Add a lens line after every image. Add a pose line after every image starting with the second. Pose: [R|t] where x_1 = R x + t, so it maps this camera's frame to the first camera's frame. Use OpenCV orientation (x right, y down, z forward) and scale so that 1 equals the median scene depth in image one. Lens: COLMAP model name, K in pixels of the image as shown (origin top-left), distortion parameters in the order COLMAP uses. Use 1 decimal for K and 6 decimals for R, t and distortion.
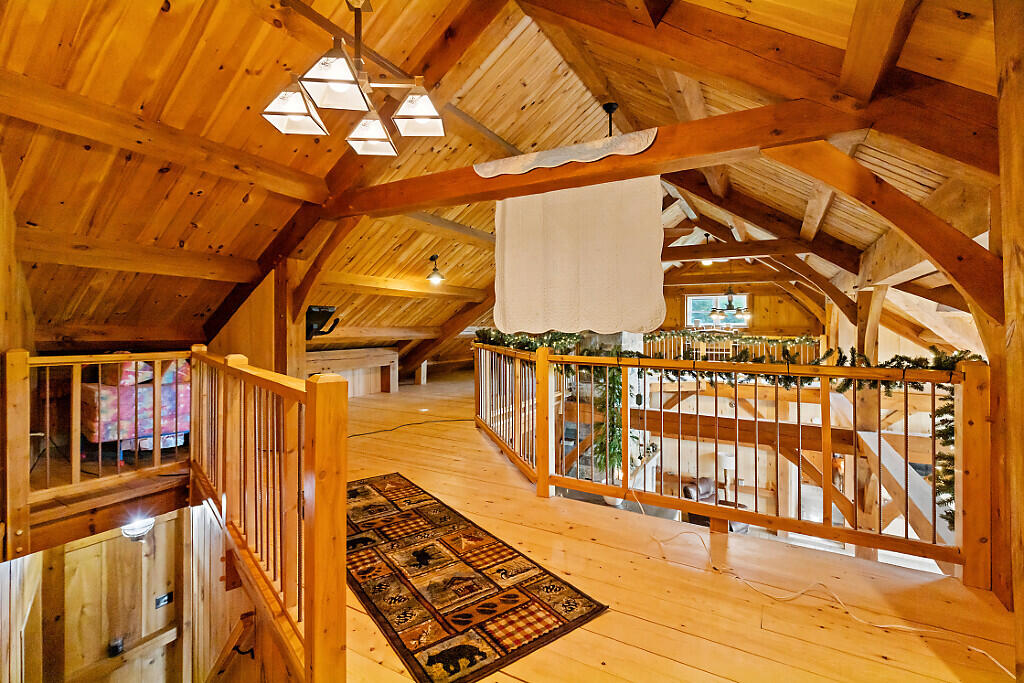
lens RADIAL K [[464.4, 0, 507.0], [0, 464.4, 335.8], [0, 0, 1]] dist [0.002940, -0.001153]
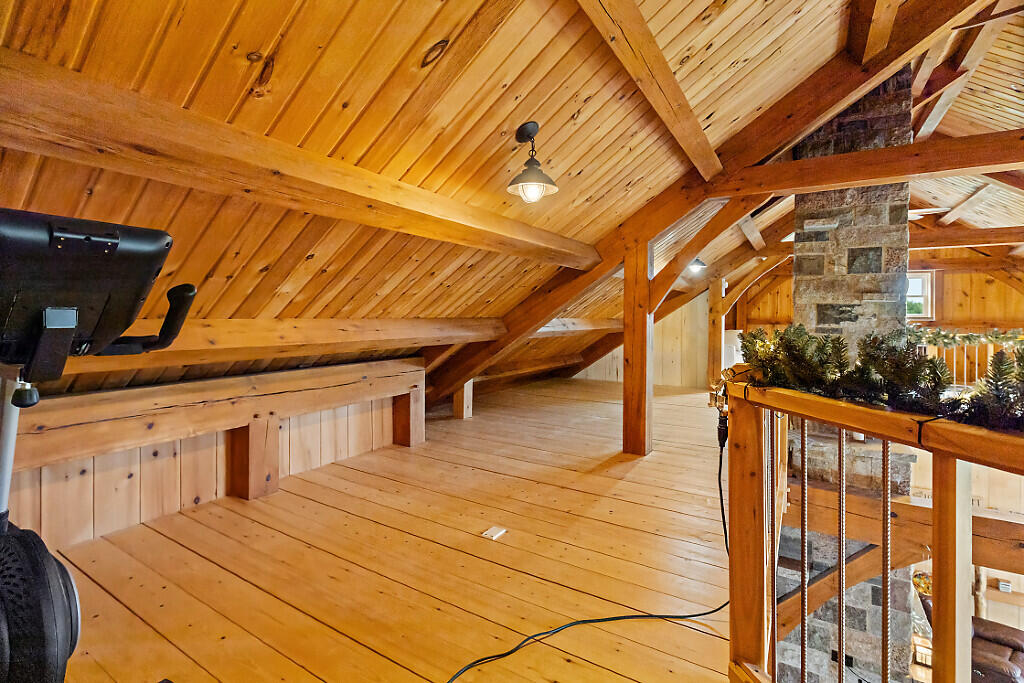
lens RADIAL K [[464.4, 0, 515.5], [0, 464.4, 332.8], [0, 0, 1]] dist [0.002940, -0.001153]
pose [[0.999736, 0.000970, -0.022961, -0.127698], [-0.000728, 0.999944, 0.010551, -0.009271], [0.022970, -0.010532, 0.999681, 0.507420]]
